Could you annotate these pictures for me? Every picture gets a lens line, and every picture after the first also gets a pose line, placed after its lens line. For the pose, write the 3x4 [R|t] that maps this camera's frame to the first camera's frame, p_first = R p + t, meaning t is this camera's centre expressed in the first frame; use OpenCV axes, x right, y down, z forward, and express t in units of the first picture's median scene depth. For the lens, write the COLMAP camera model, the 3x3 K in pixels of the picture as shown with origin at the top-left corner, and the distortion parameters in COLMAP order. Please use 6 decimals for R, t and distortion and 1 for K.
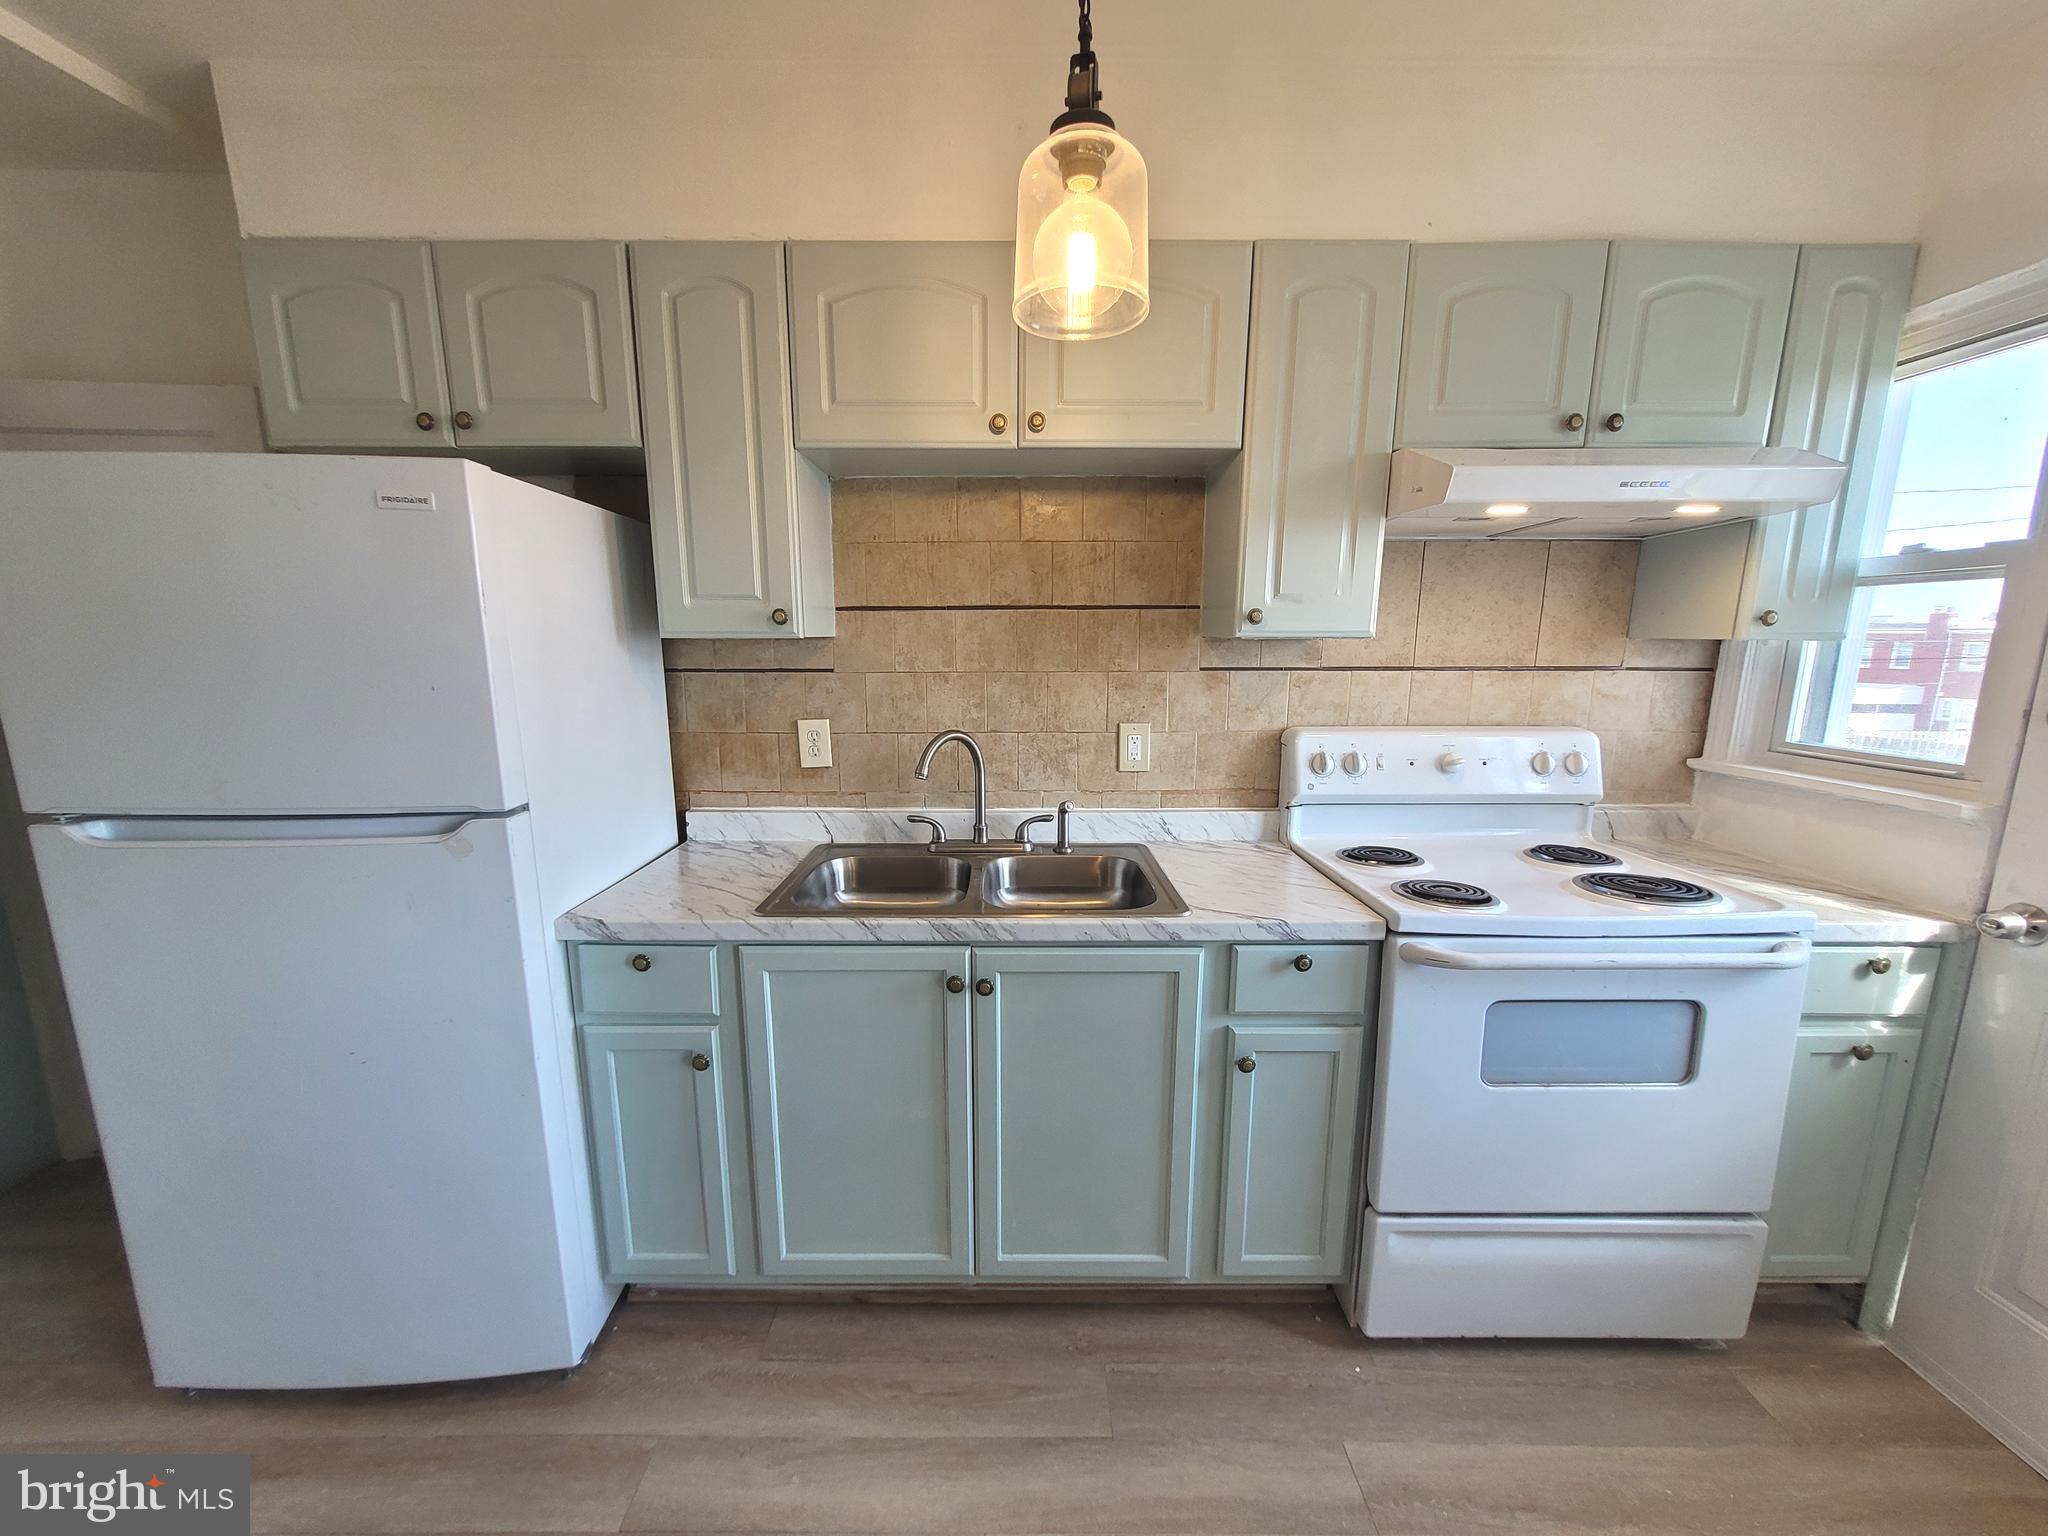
lens RADIAL K [[798.0, 0, 1013.5], [0, 798.0, 784.4], [0, 0, 1]] dist [0.002239, -0.000005]
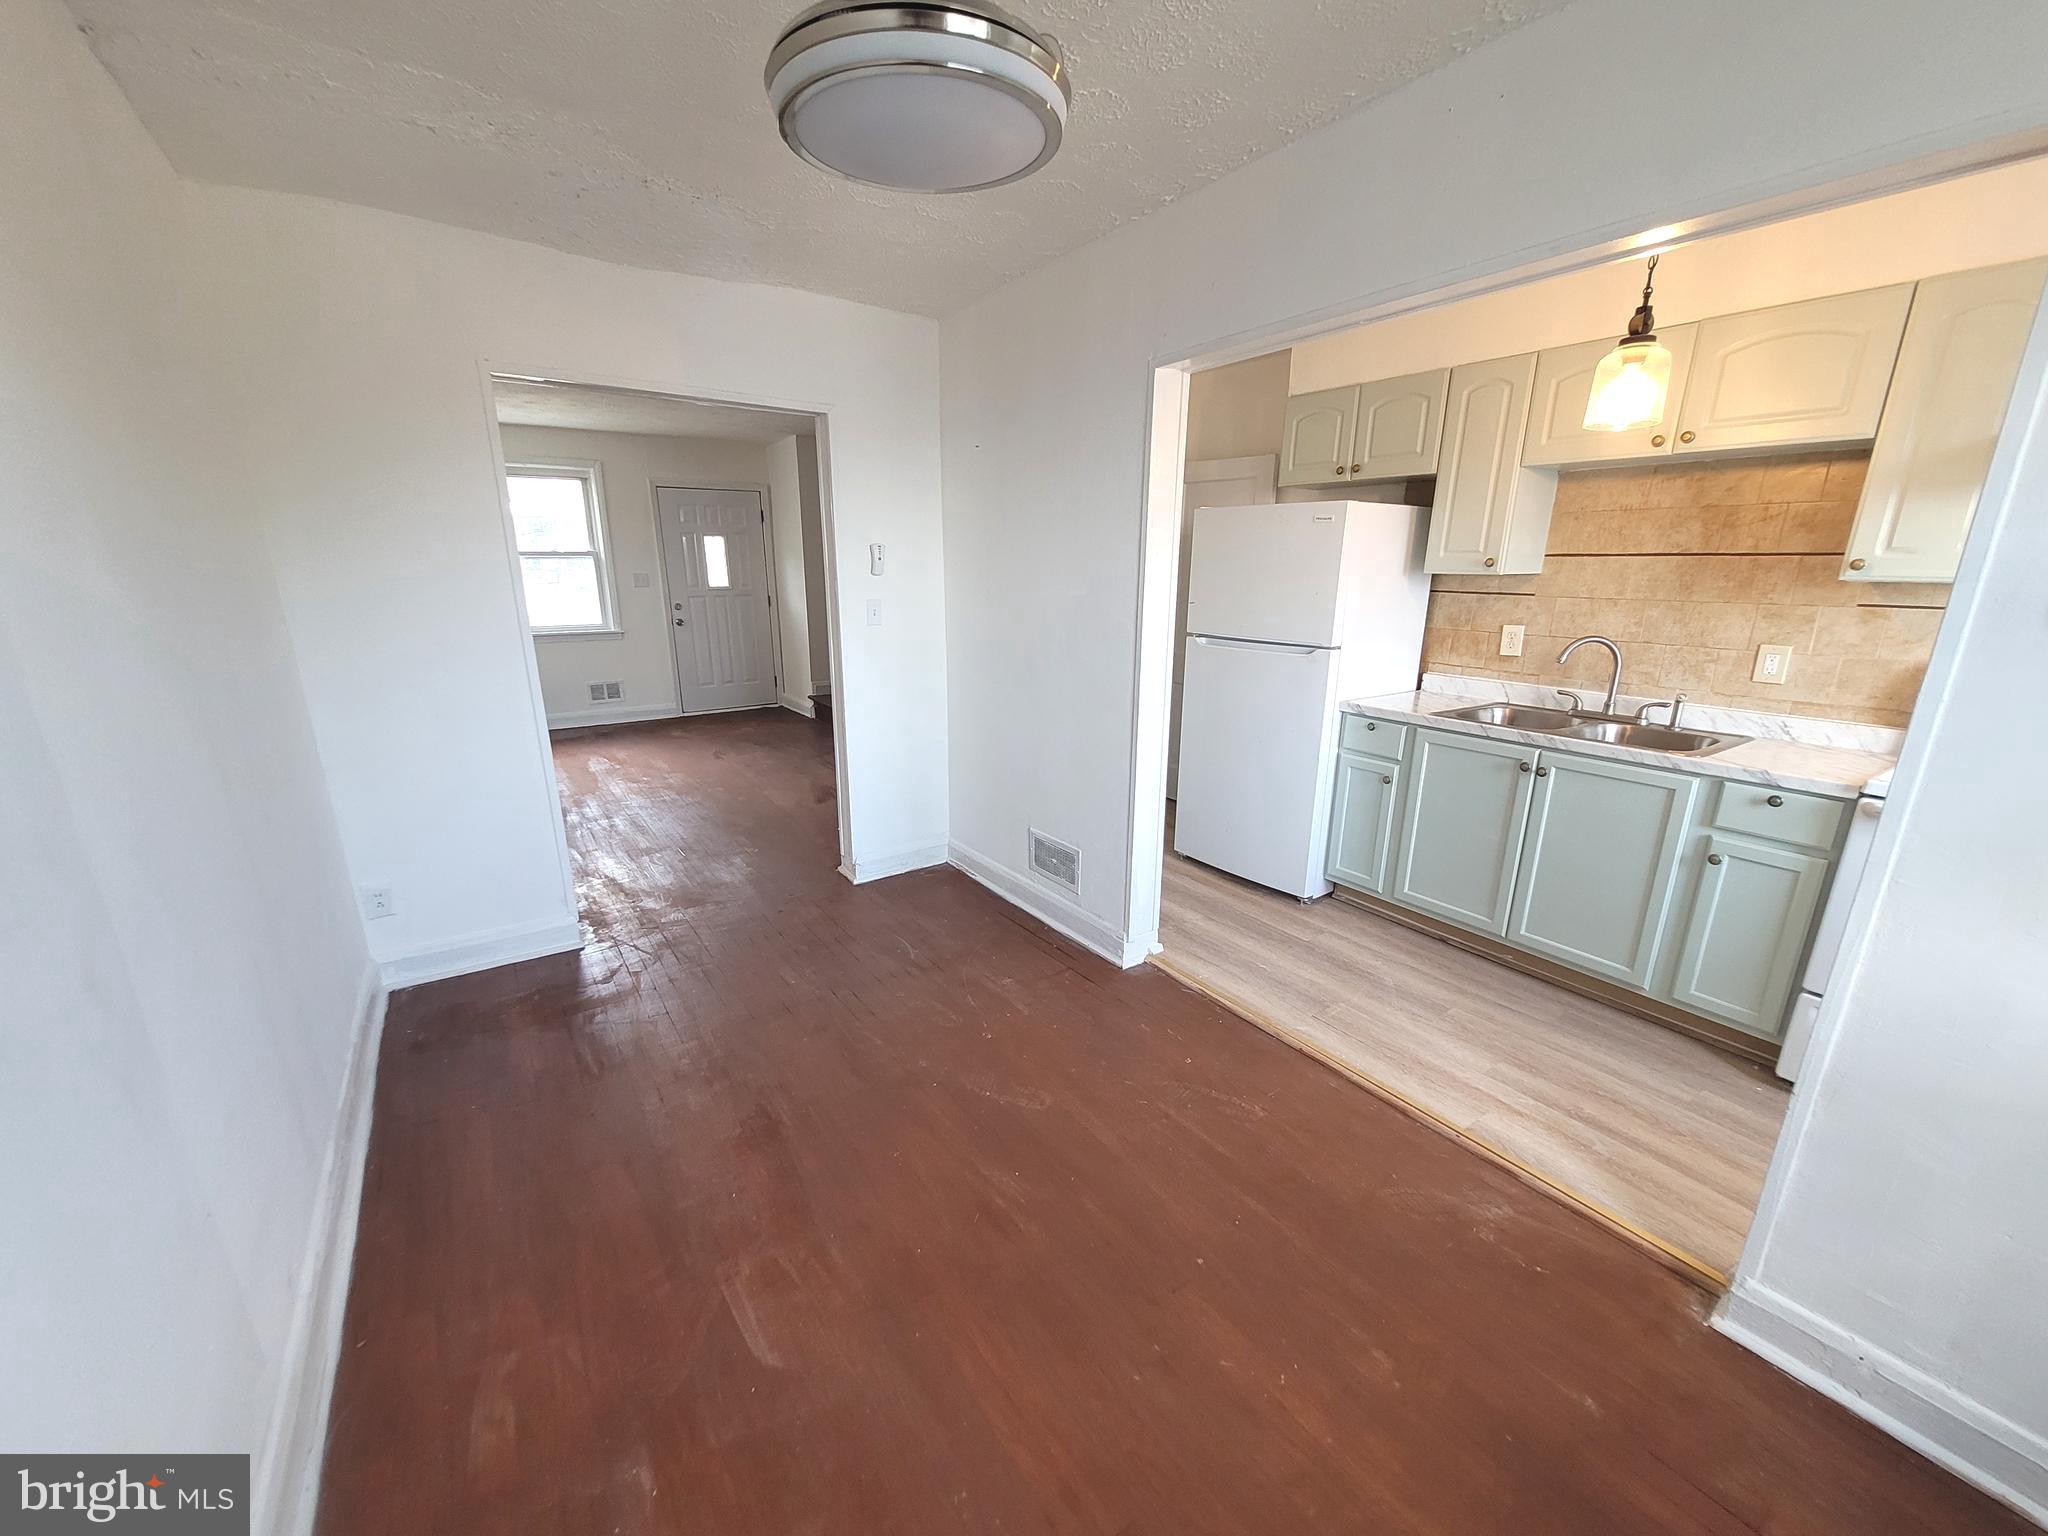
lens RADIAL K [[798.0, 0, 1013.5], [0, 798.0, 784.4], [0, 0, 1]] dist [0.002239, -0.000005]
pose [[0.563527, 0.228313, -0.793921, 0.644320], [-0.154880, 0.973208, 0.169938, 0.137744], [0.811449, 0.027198, 0.583790, -0.911715]]
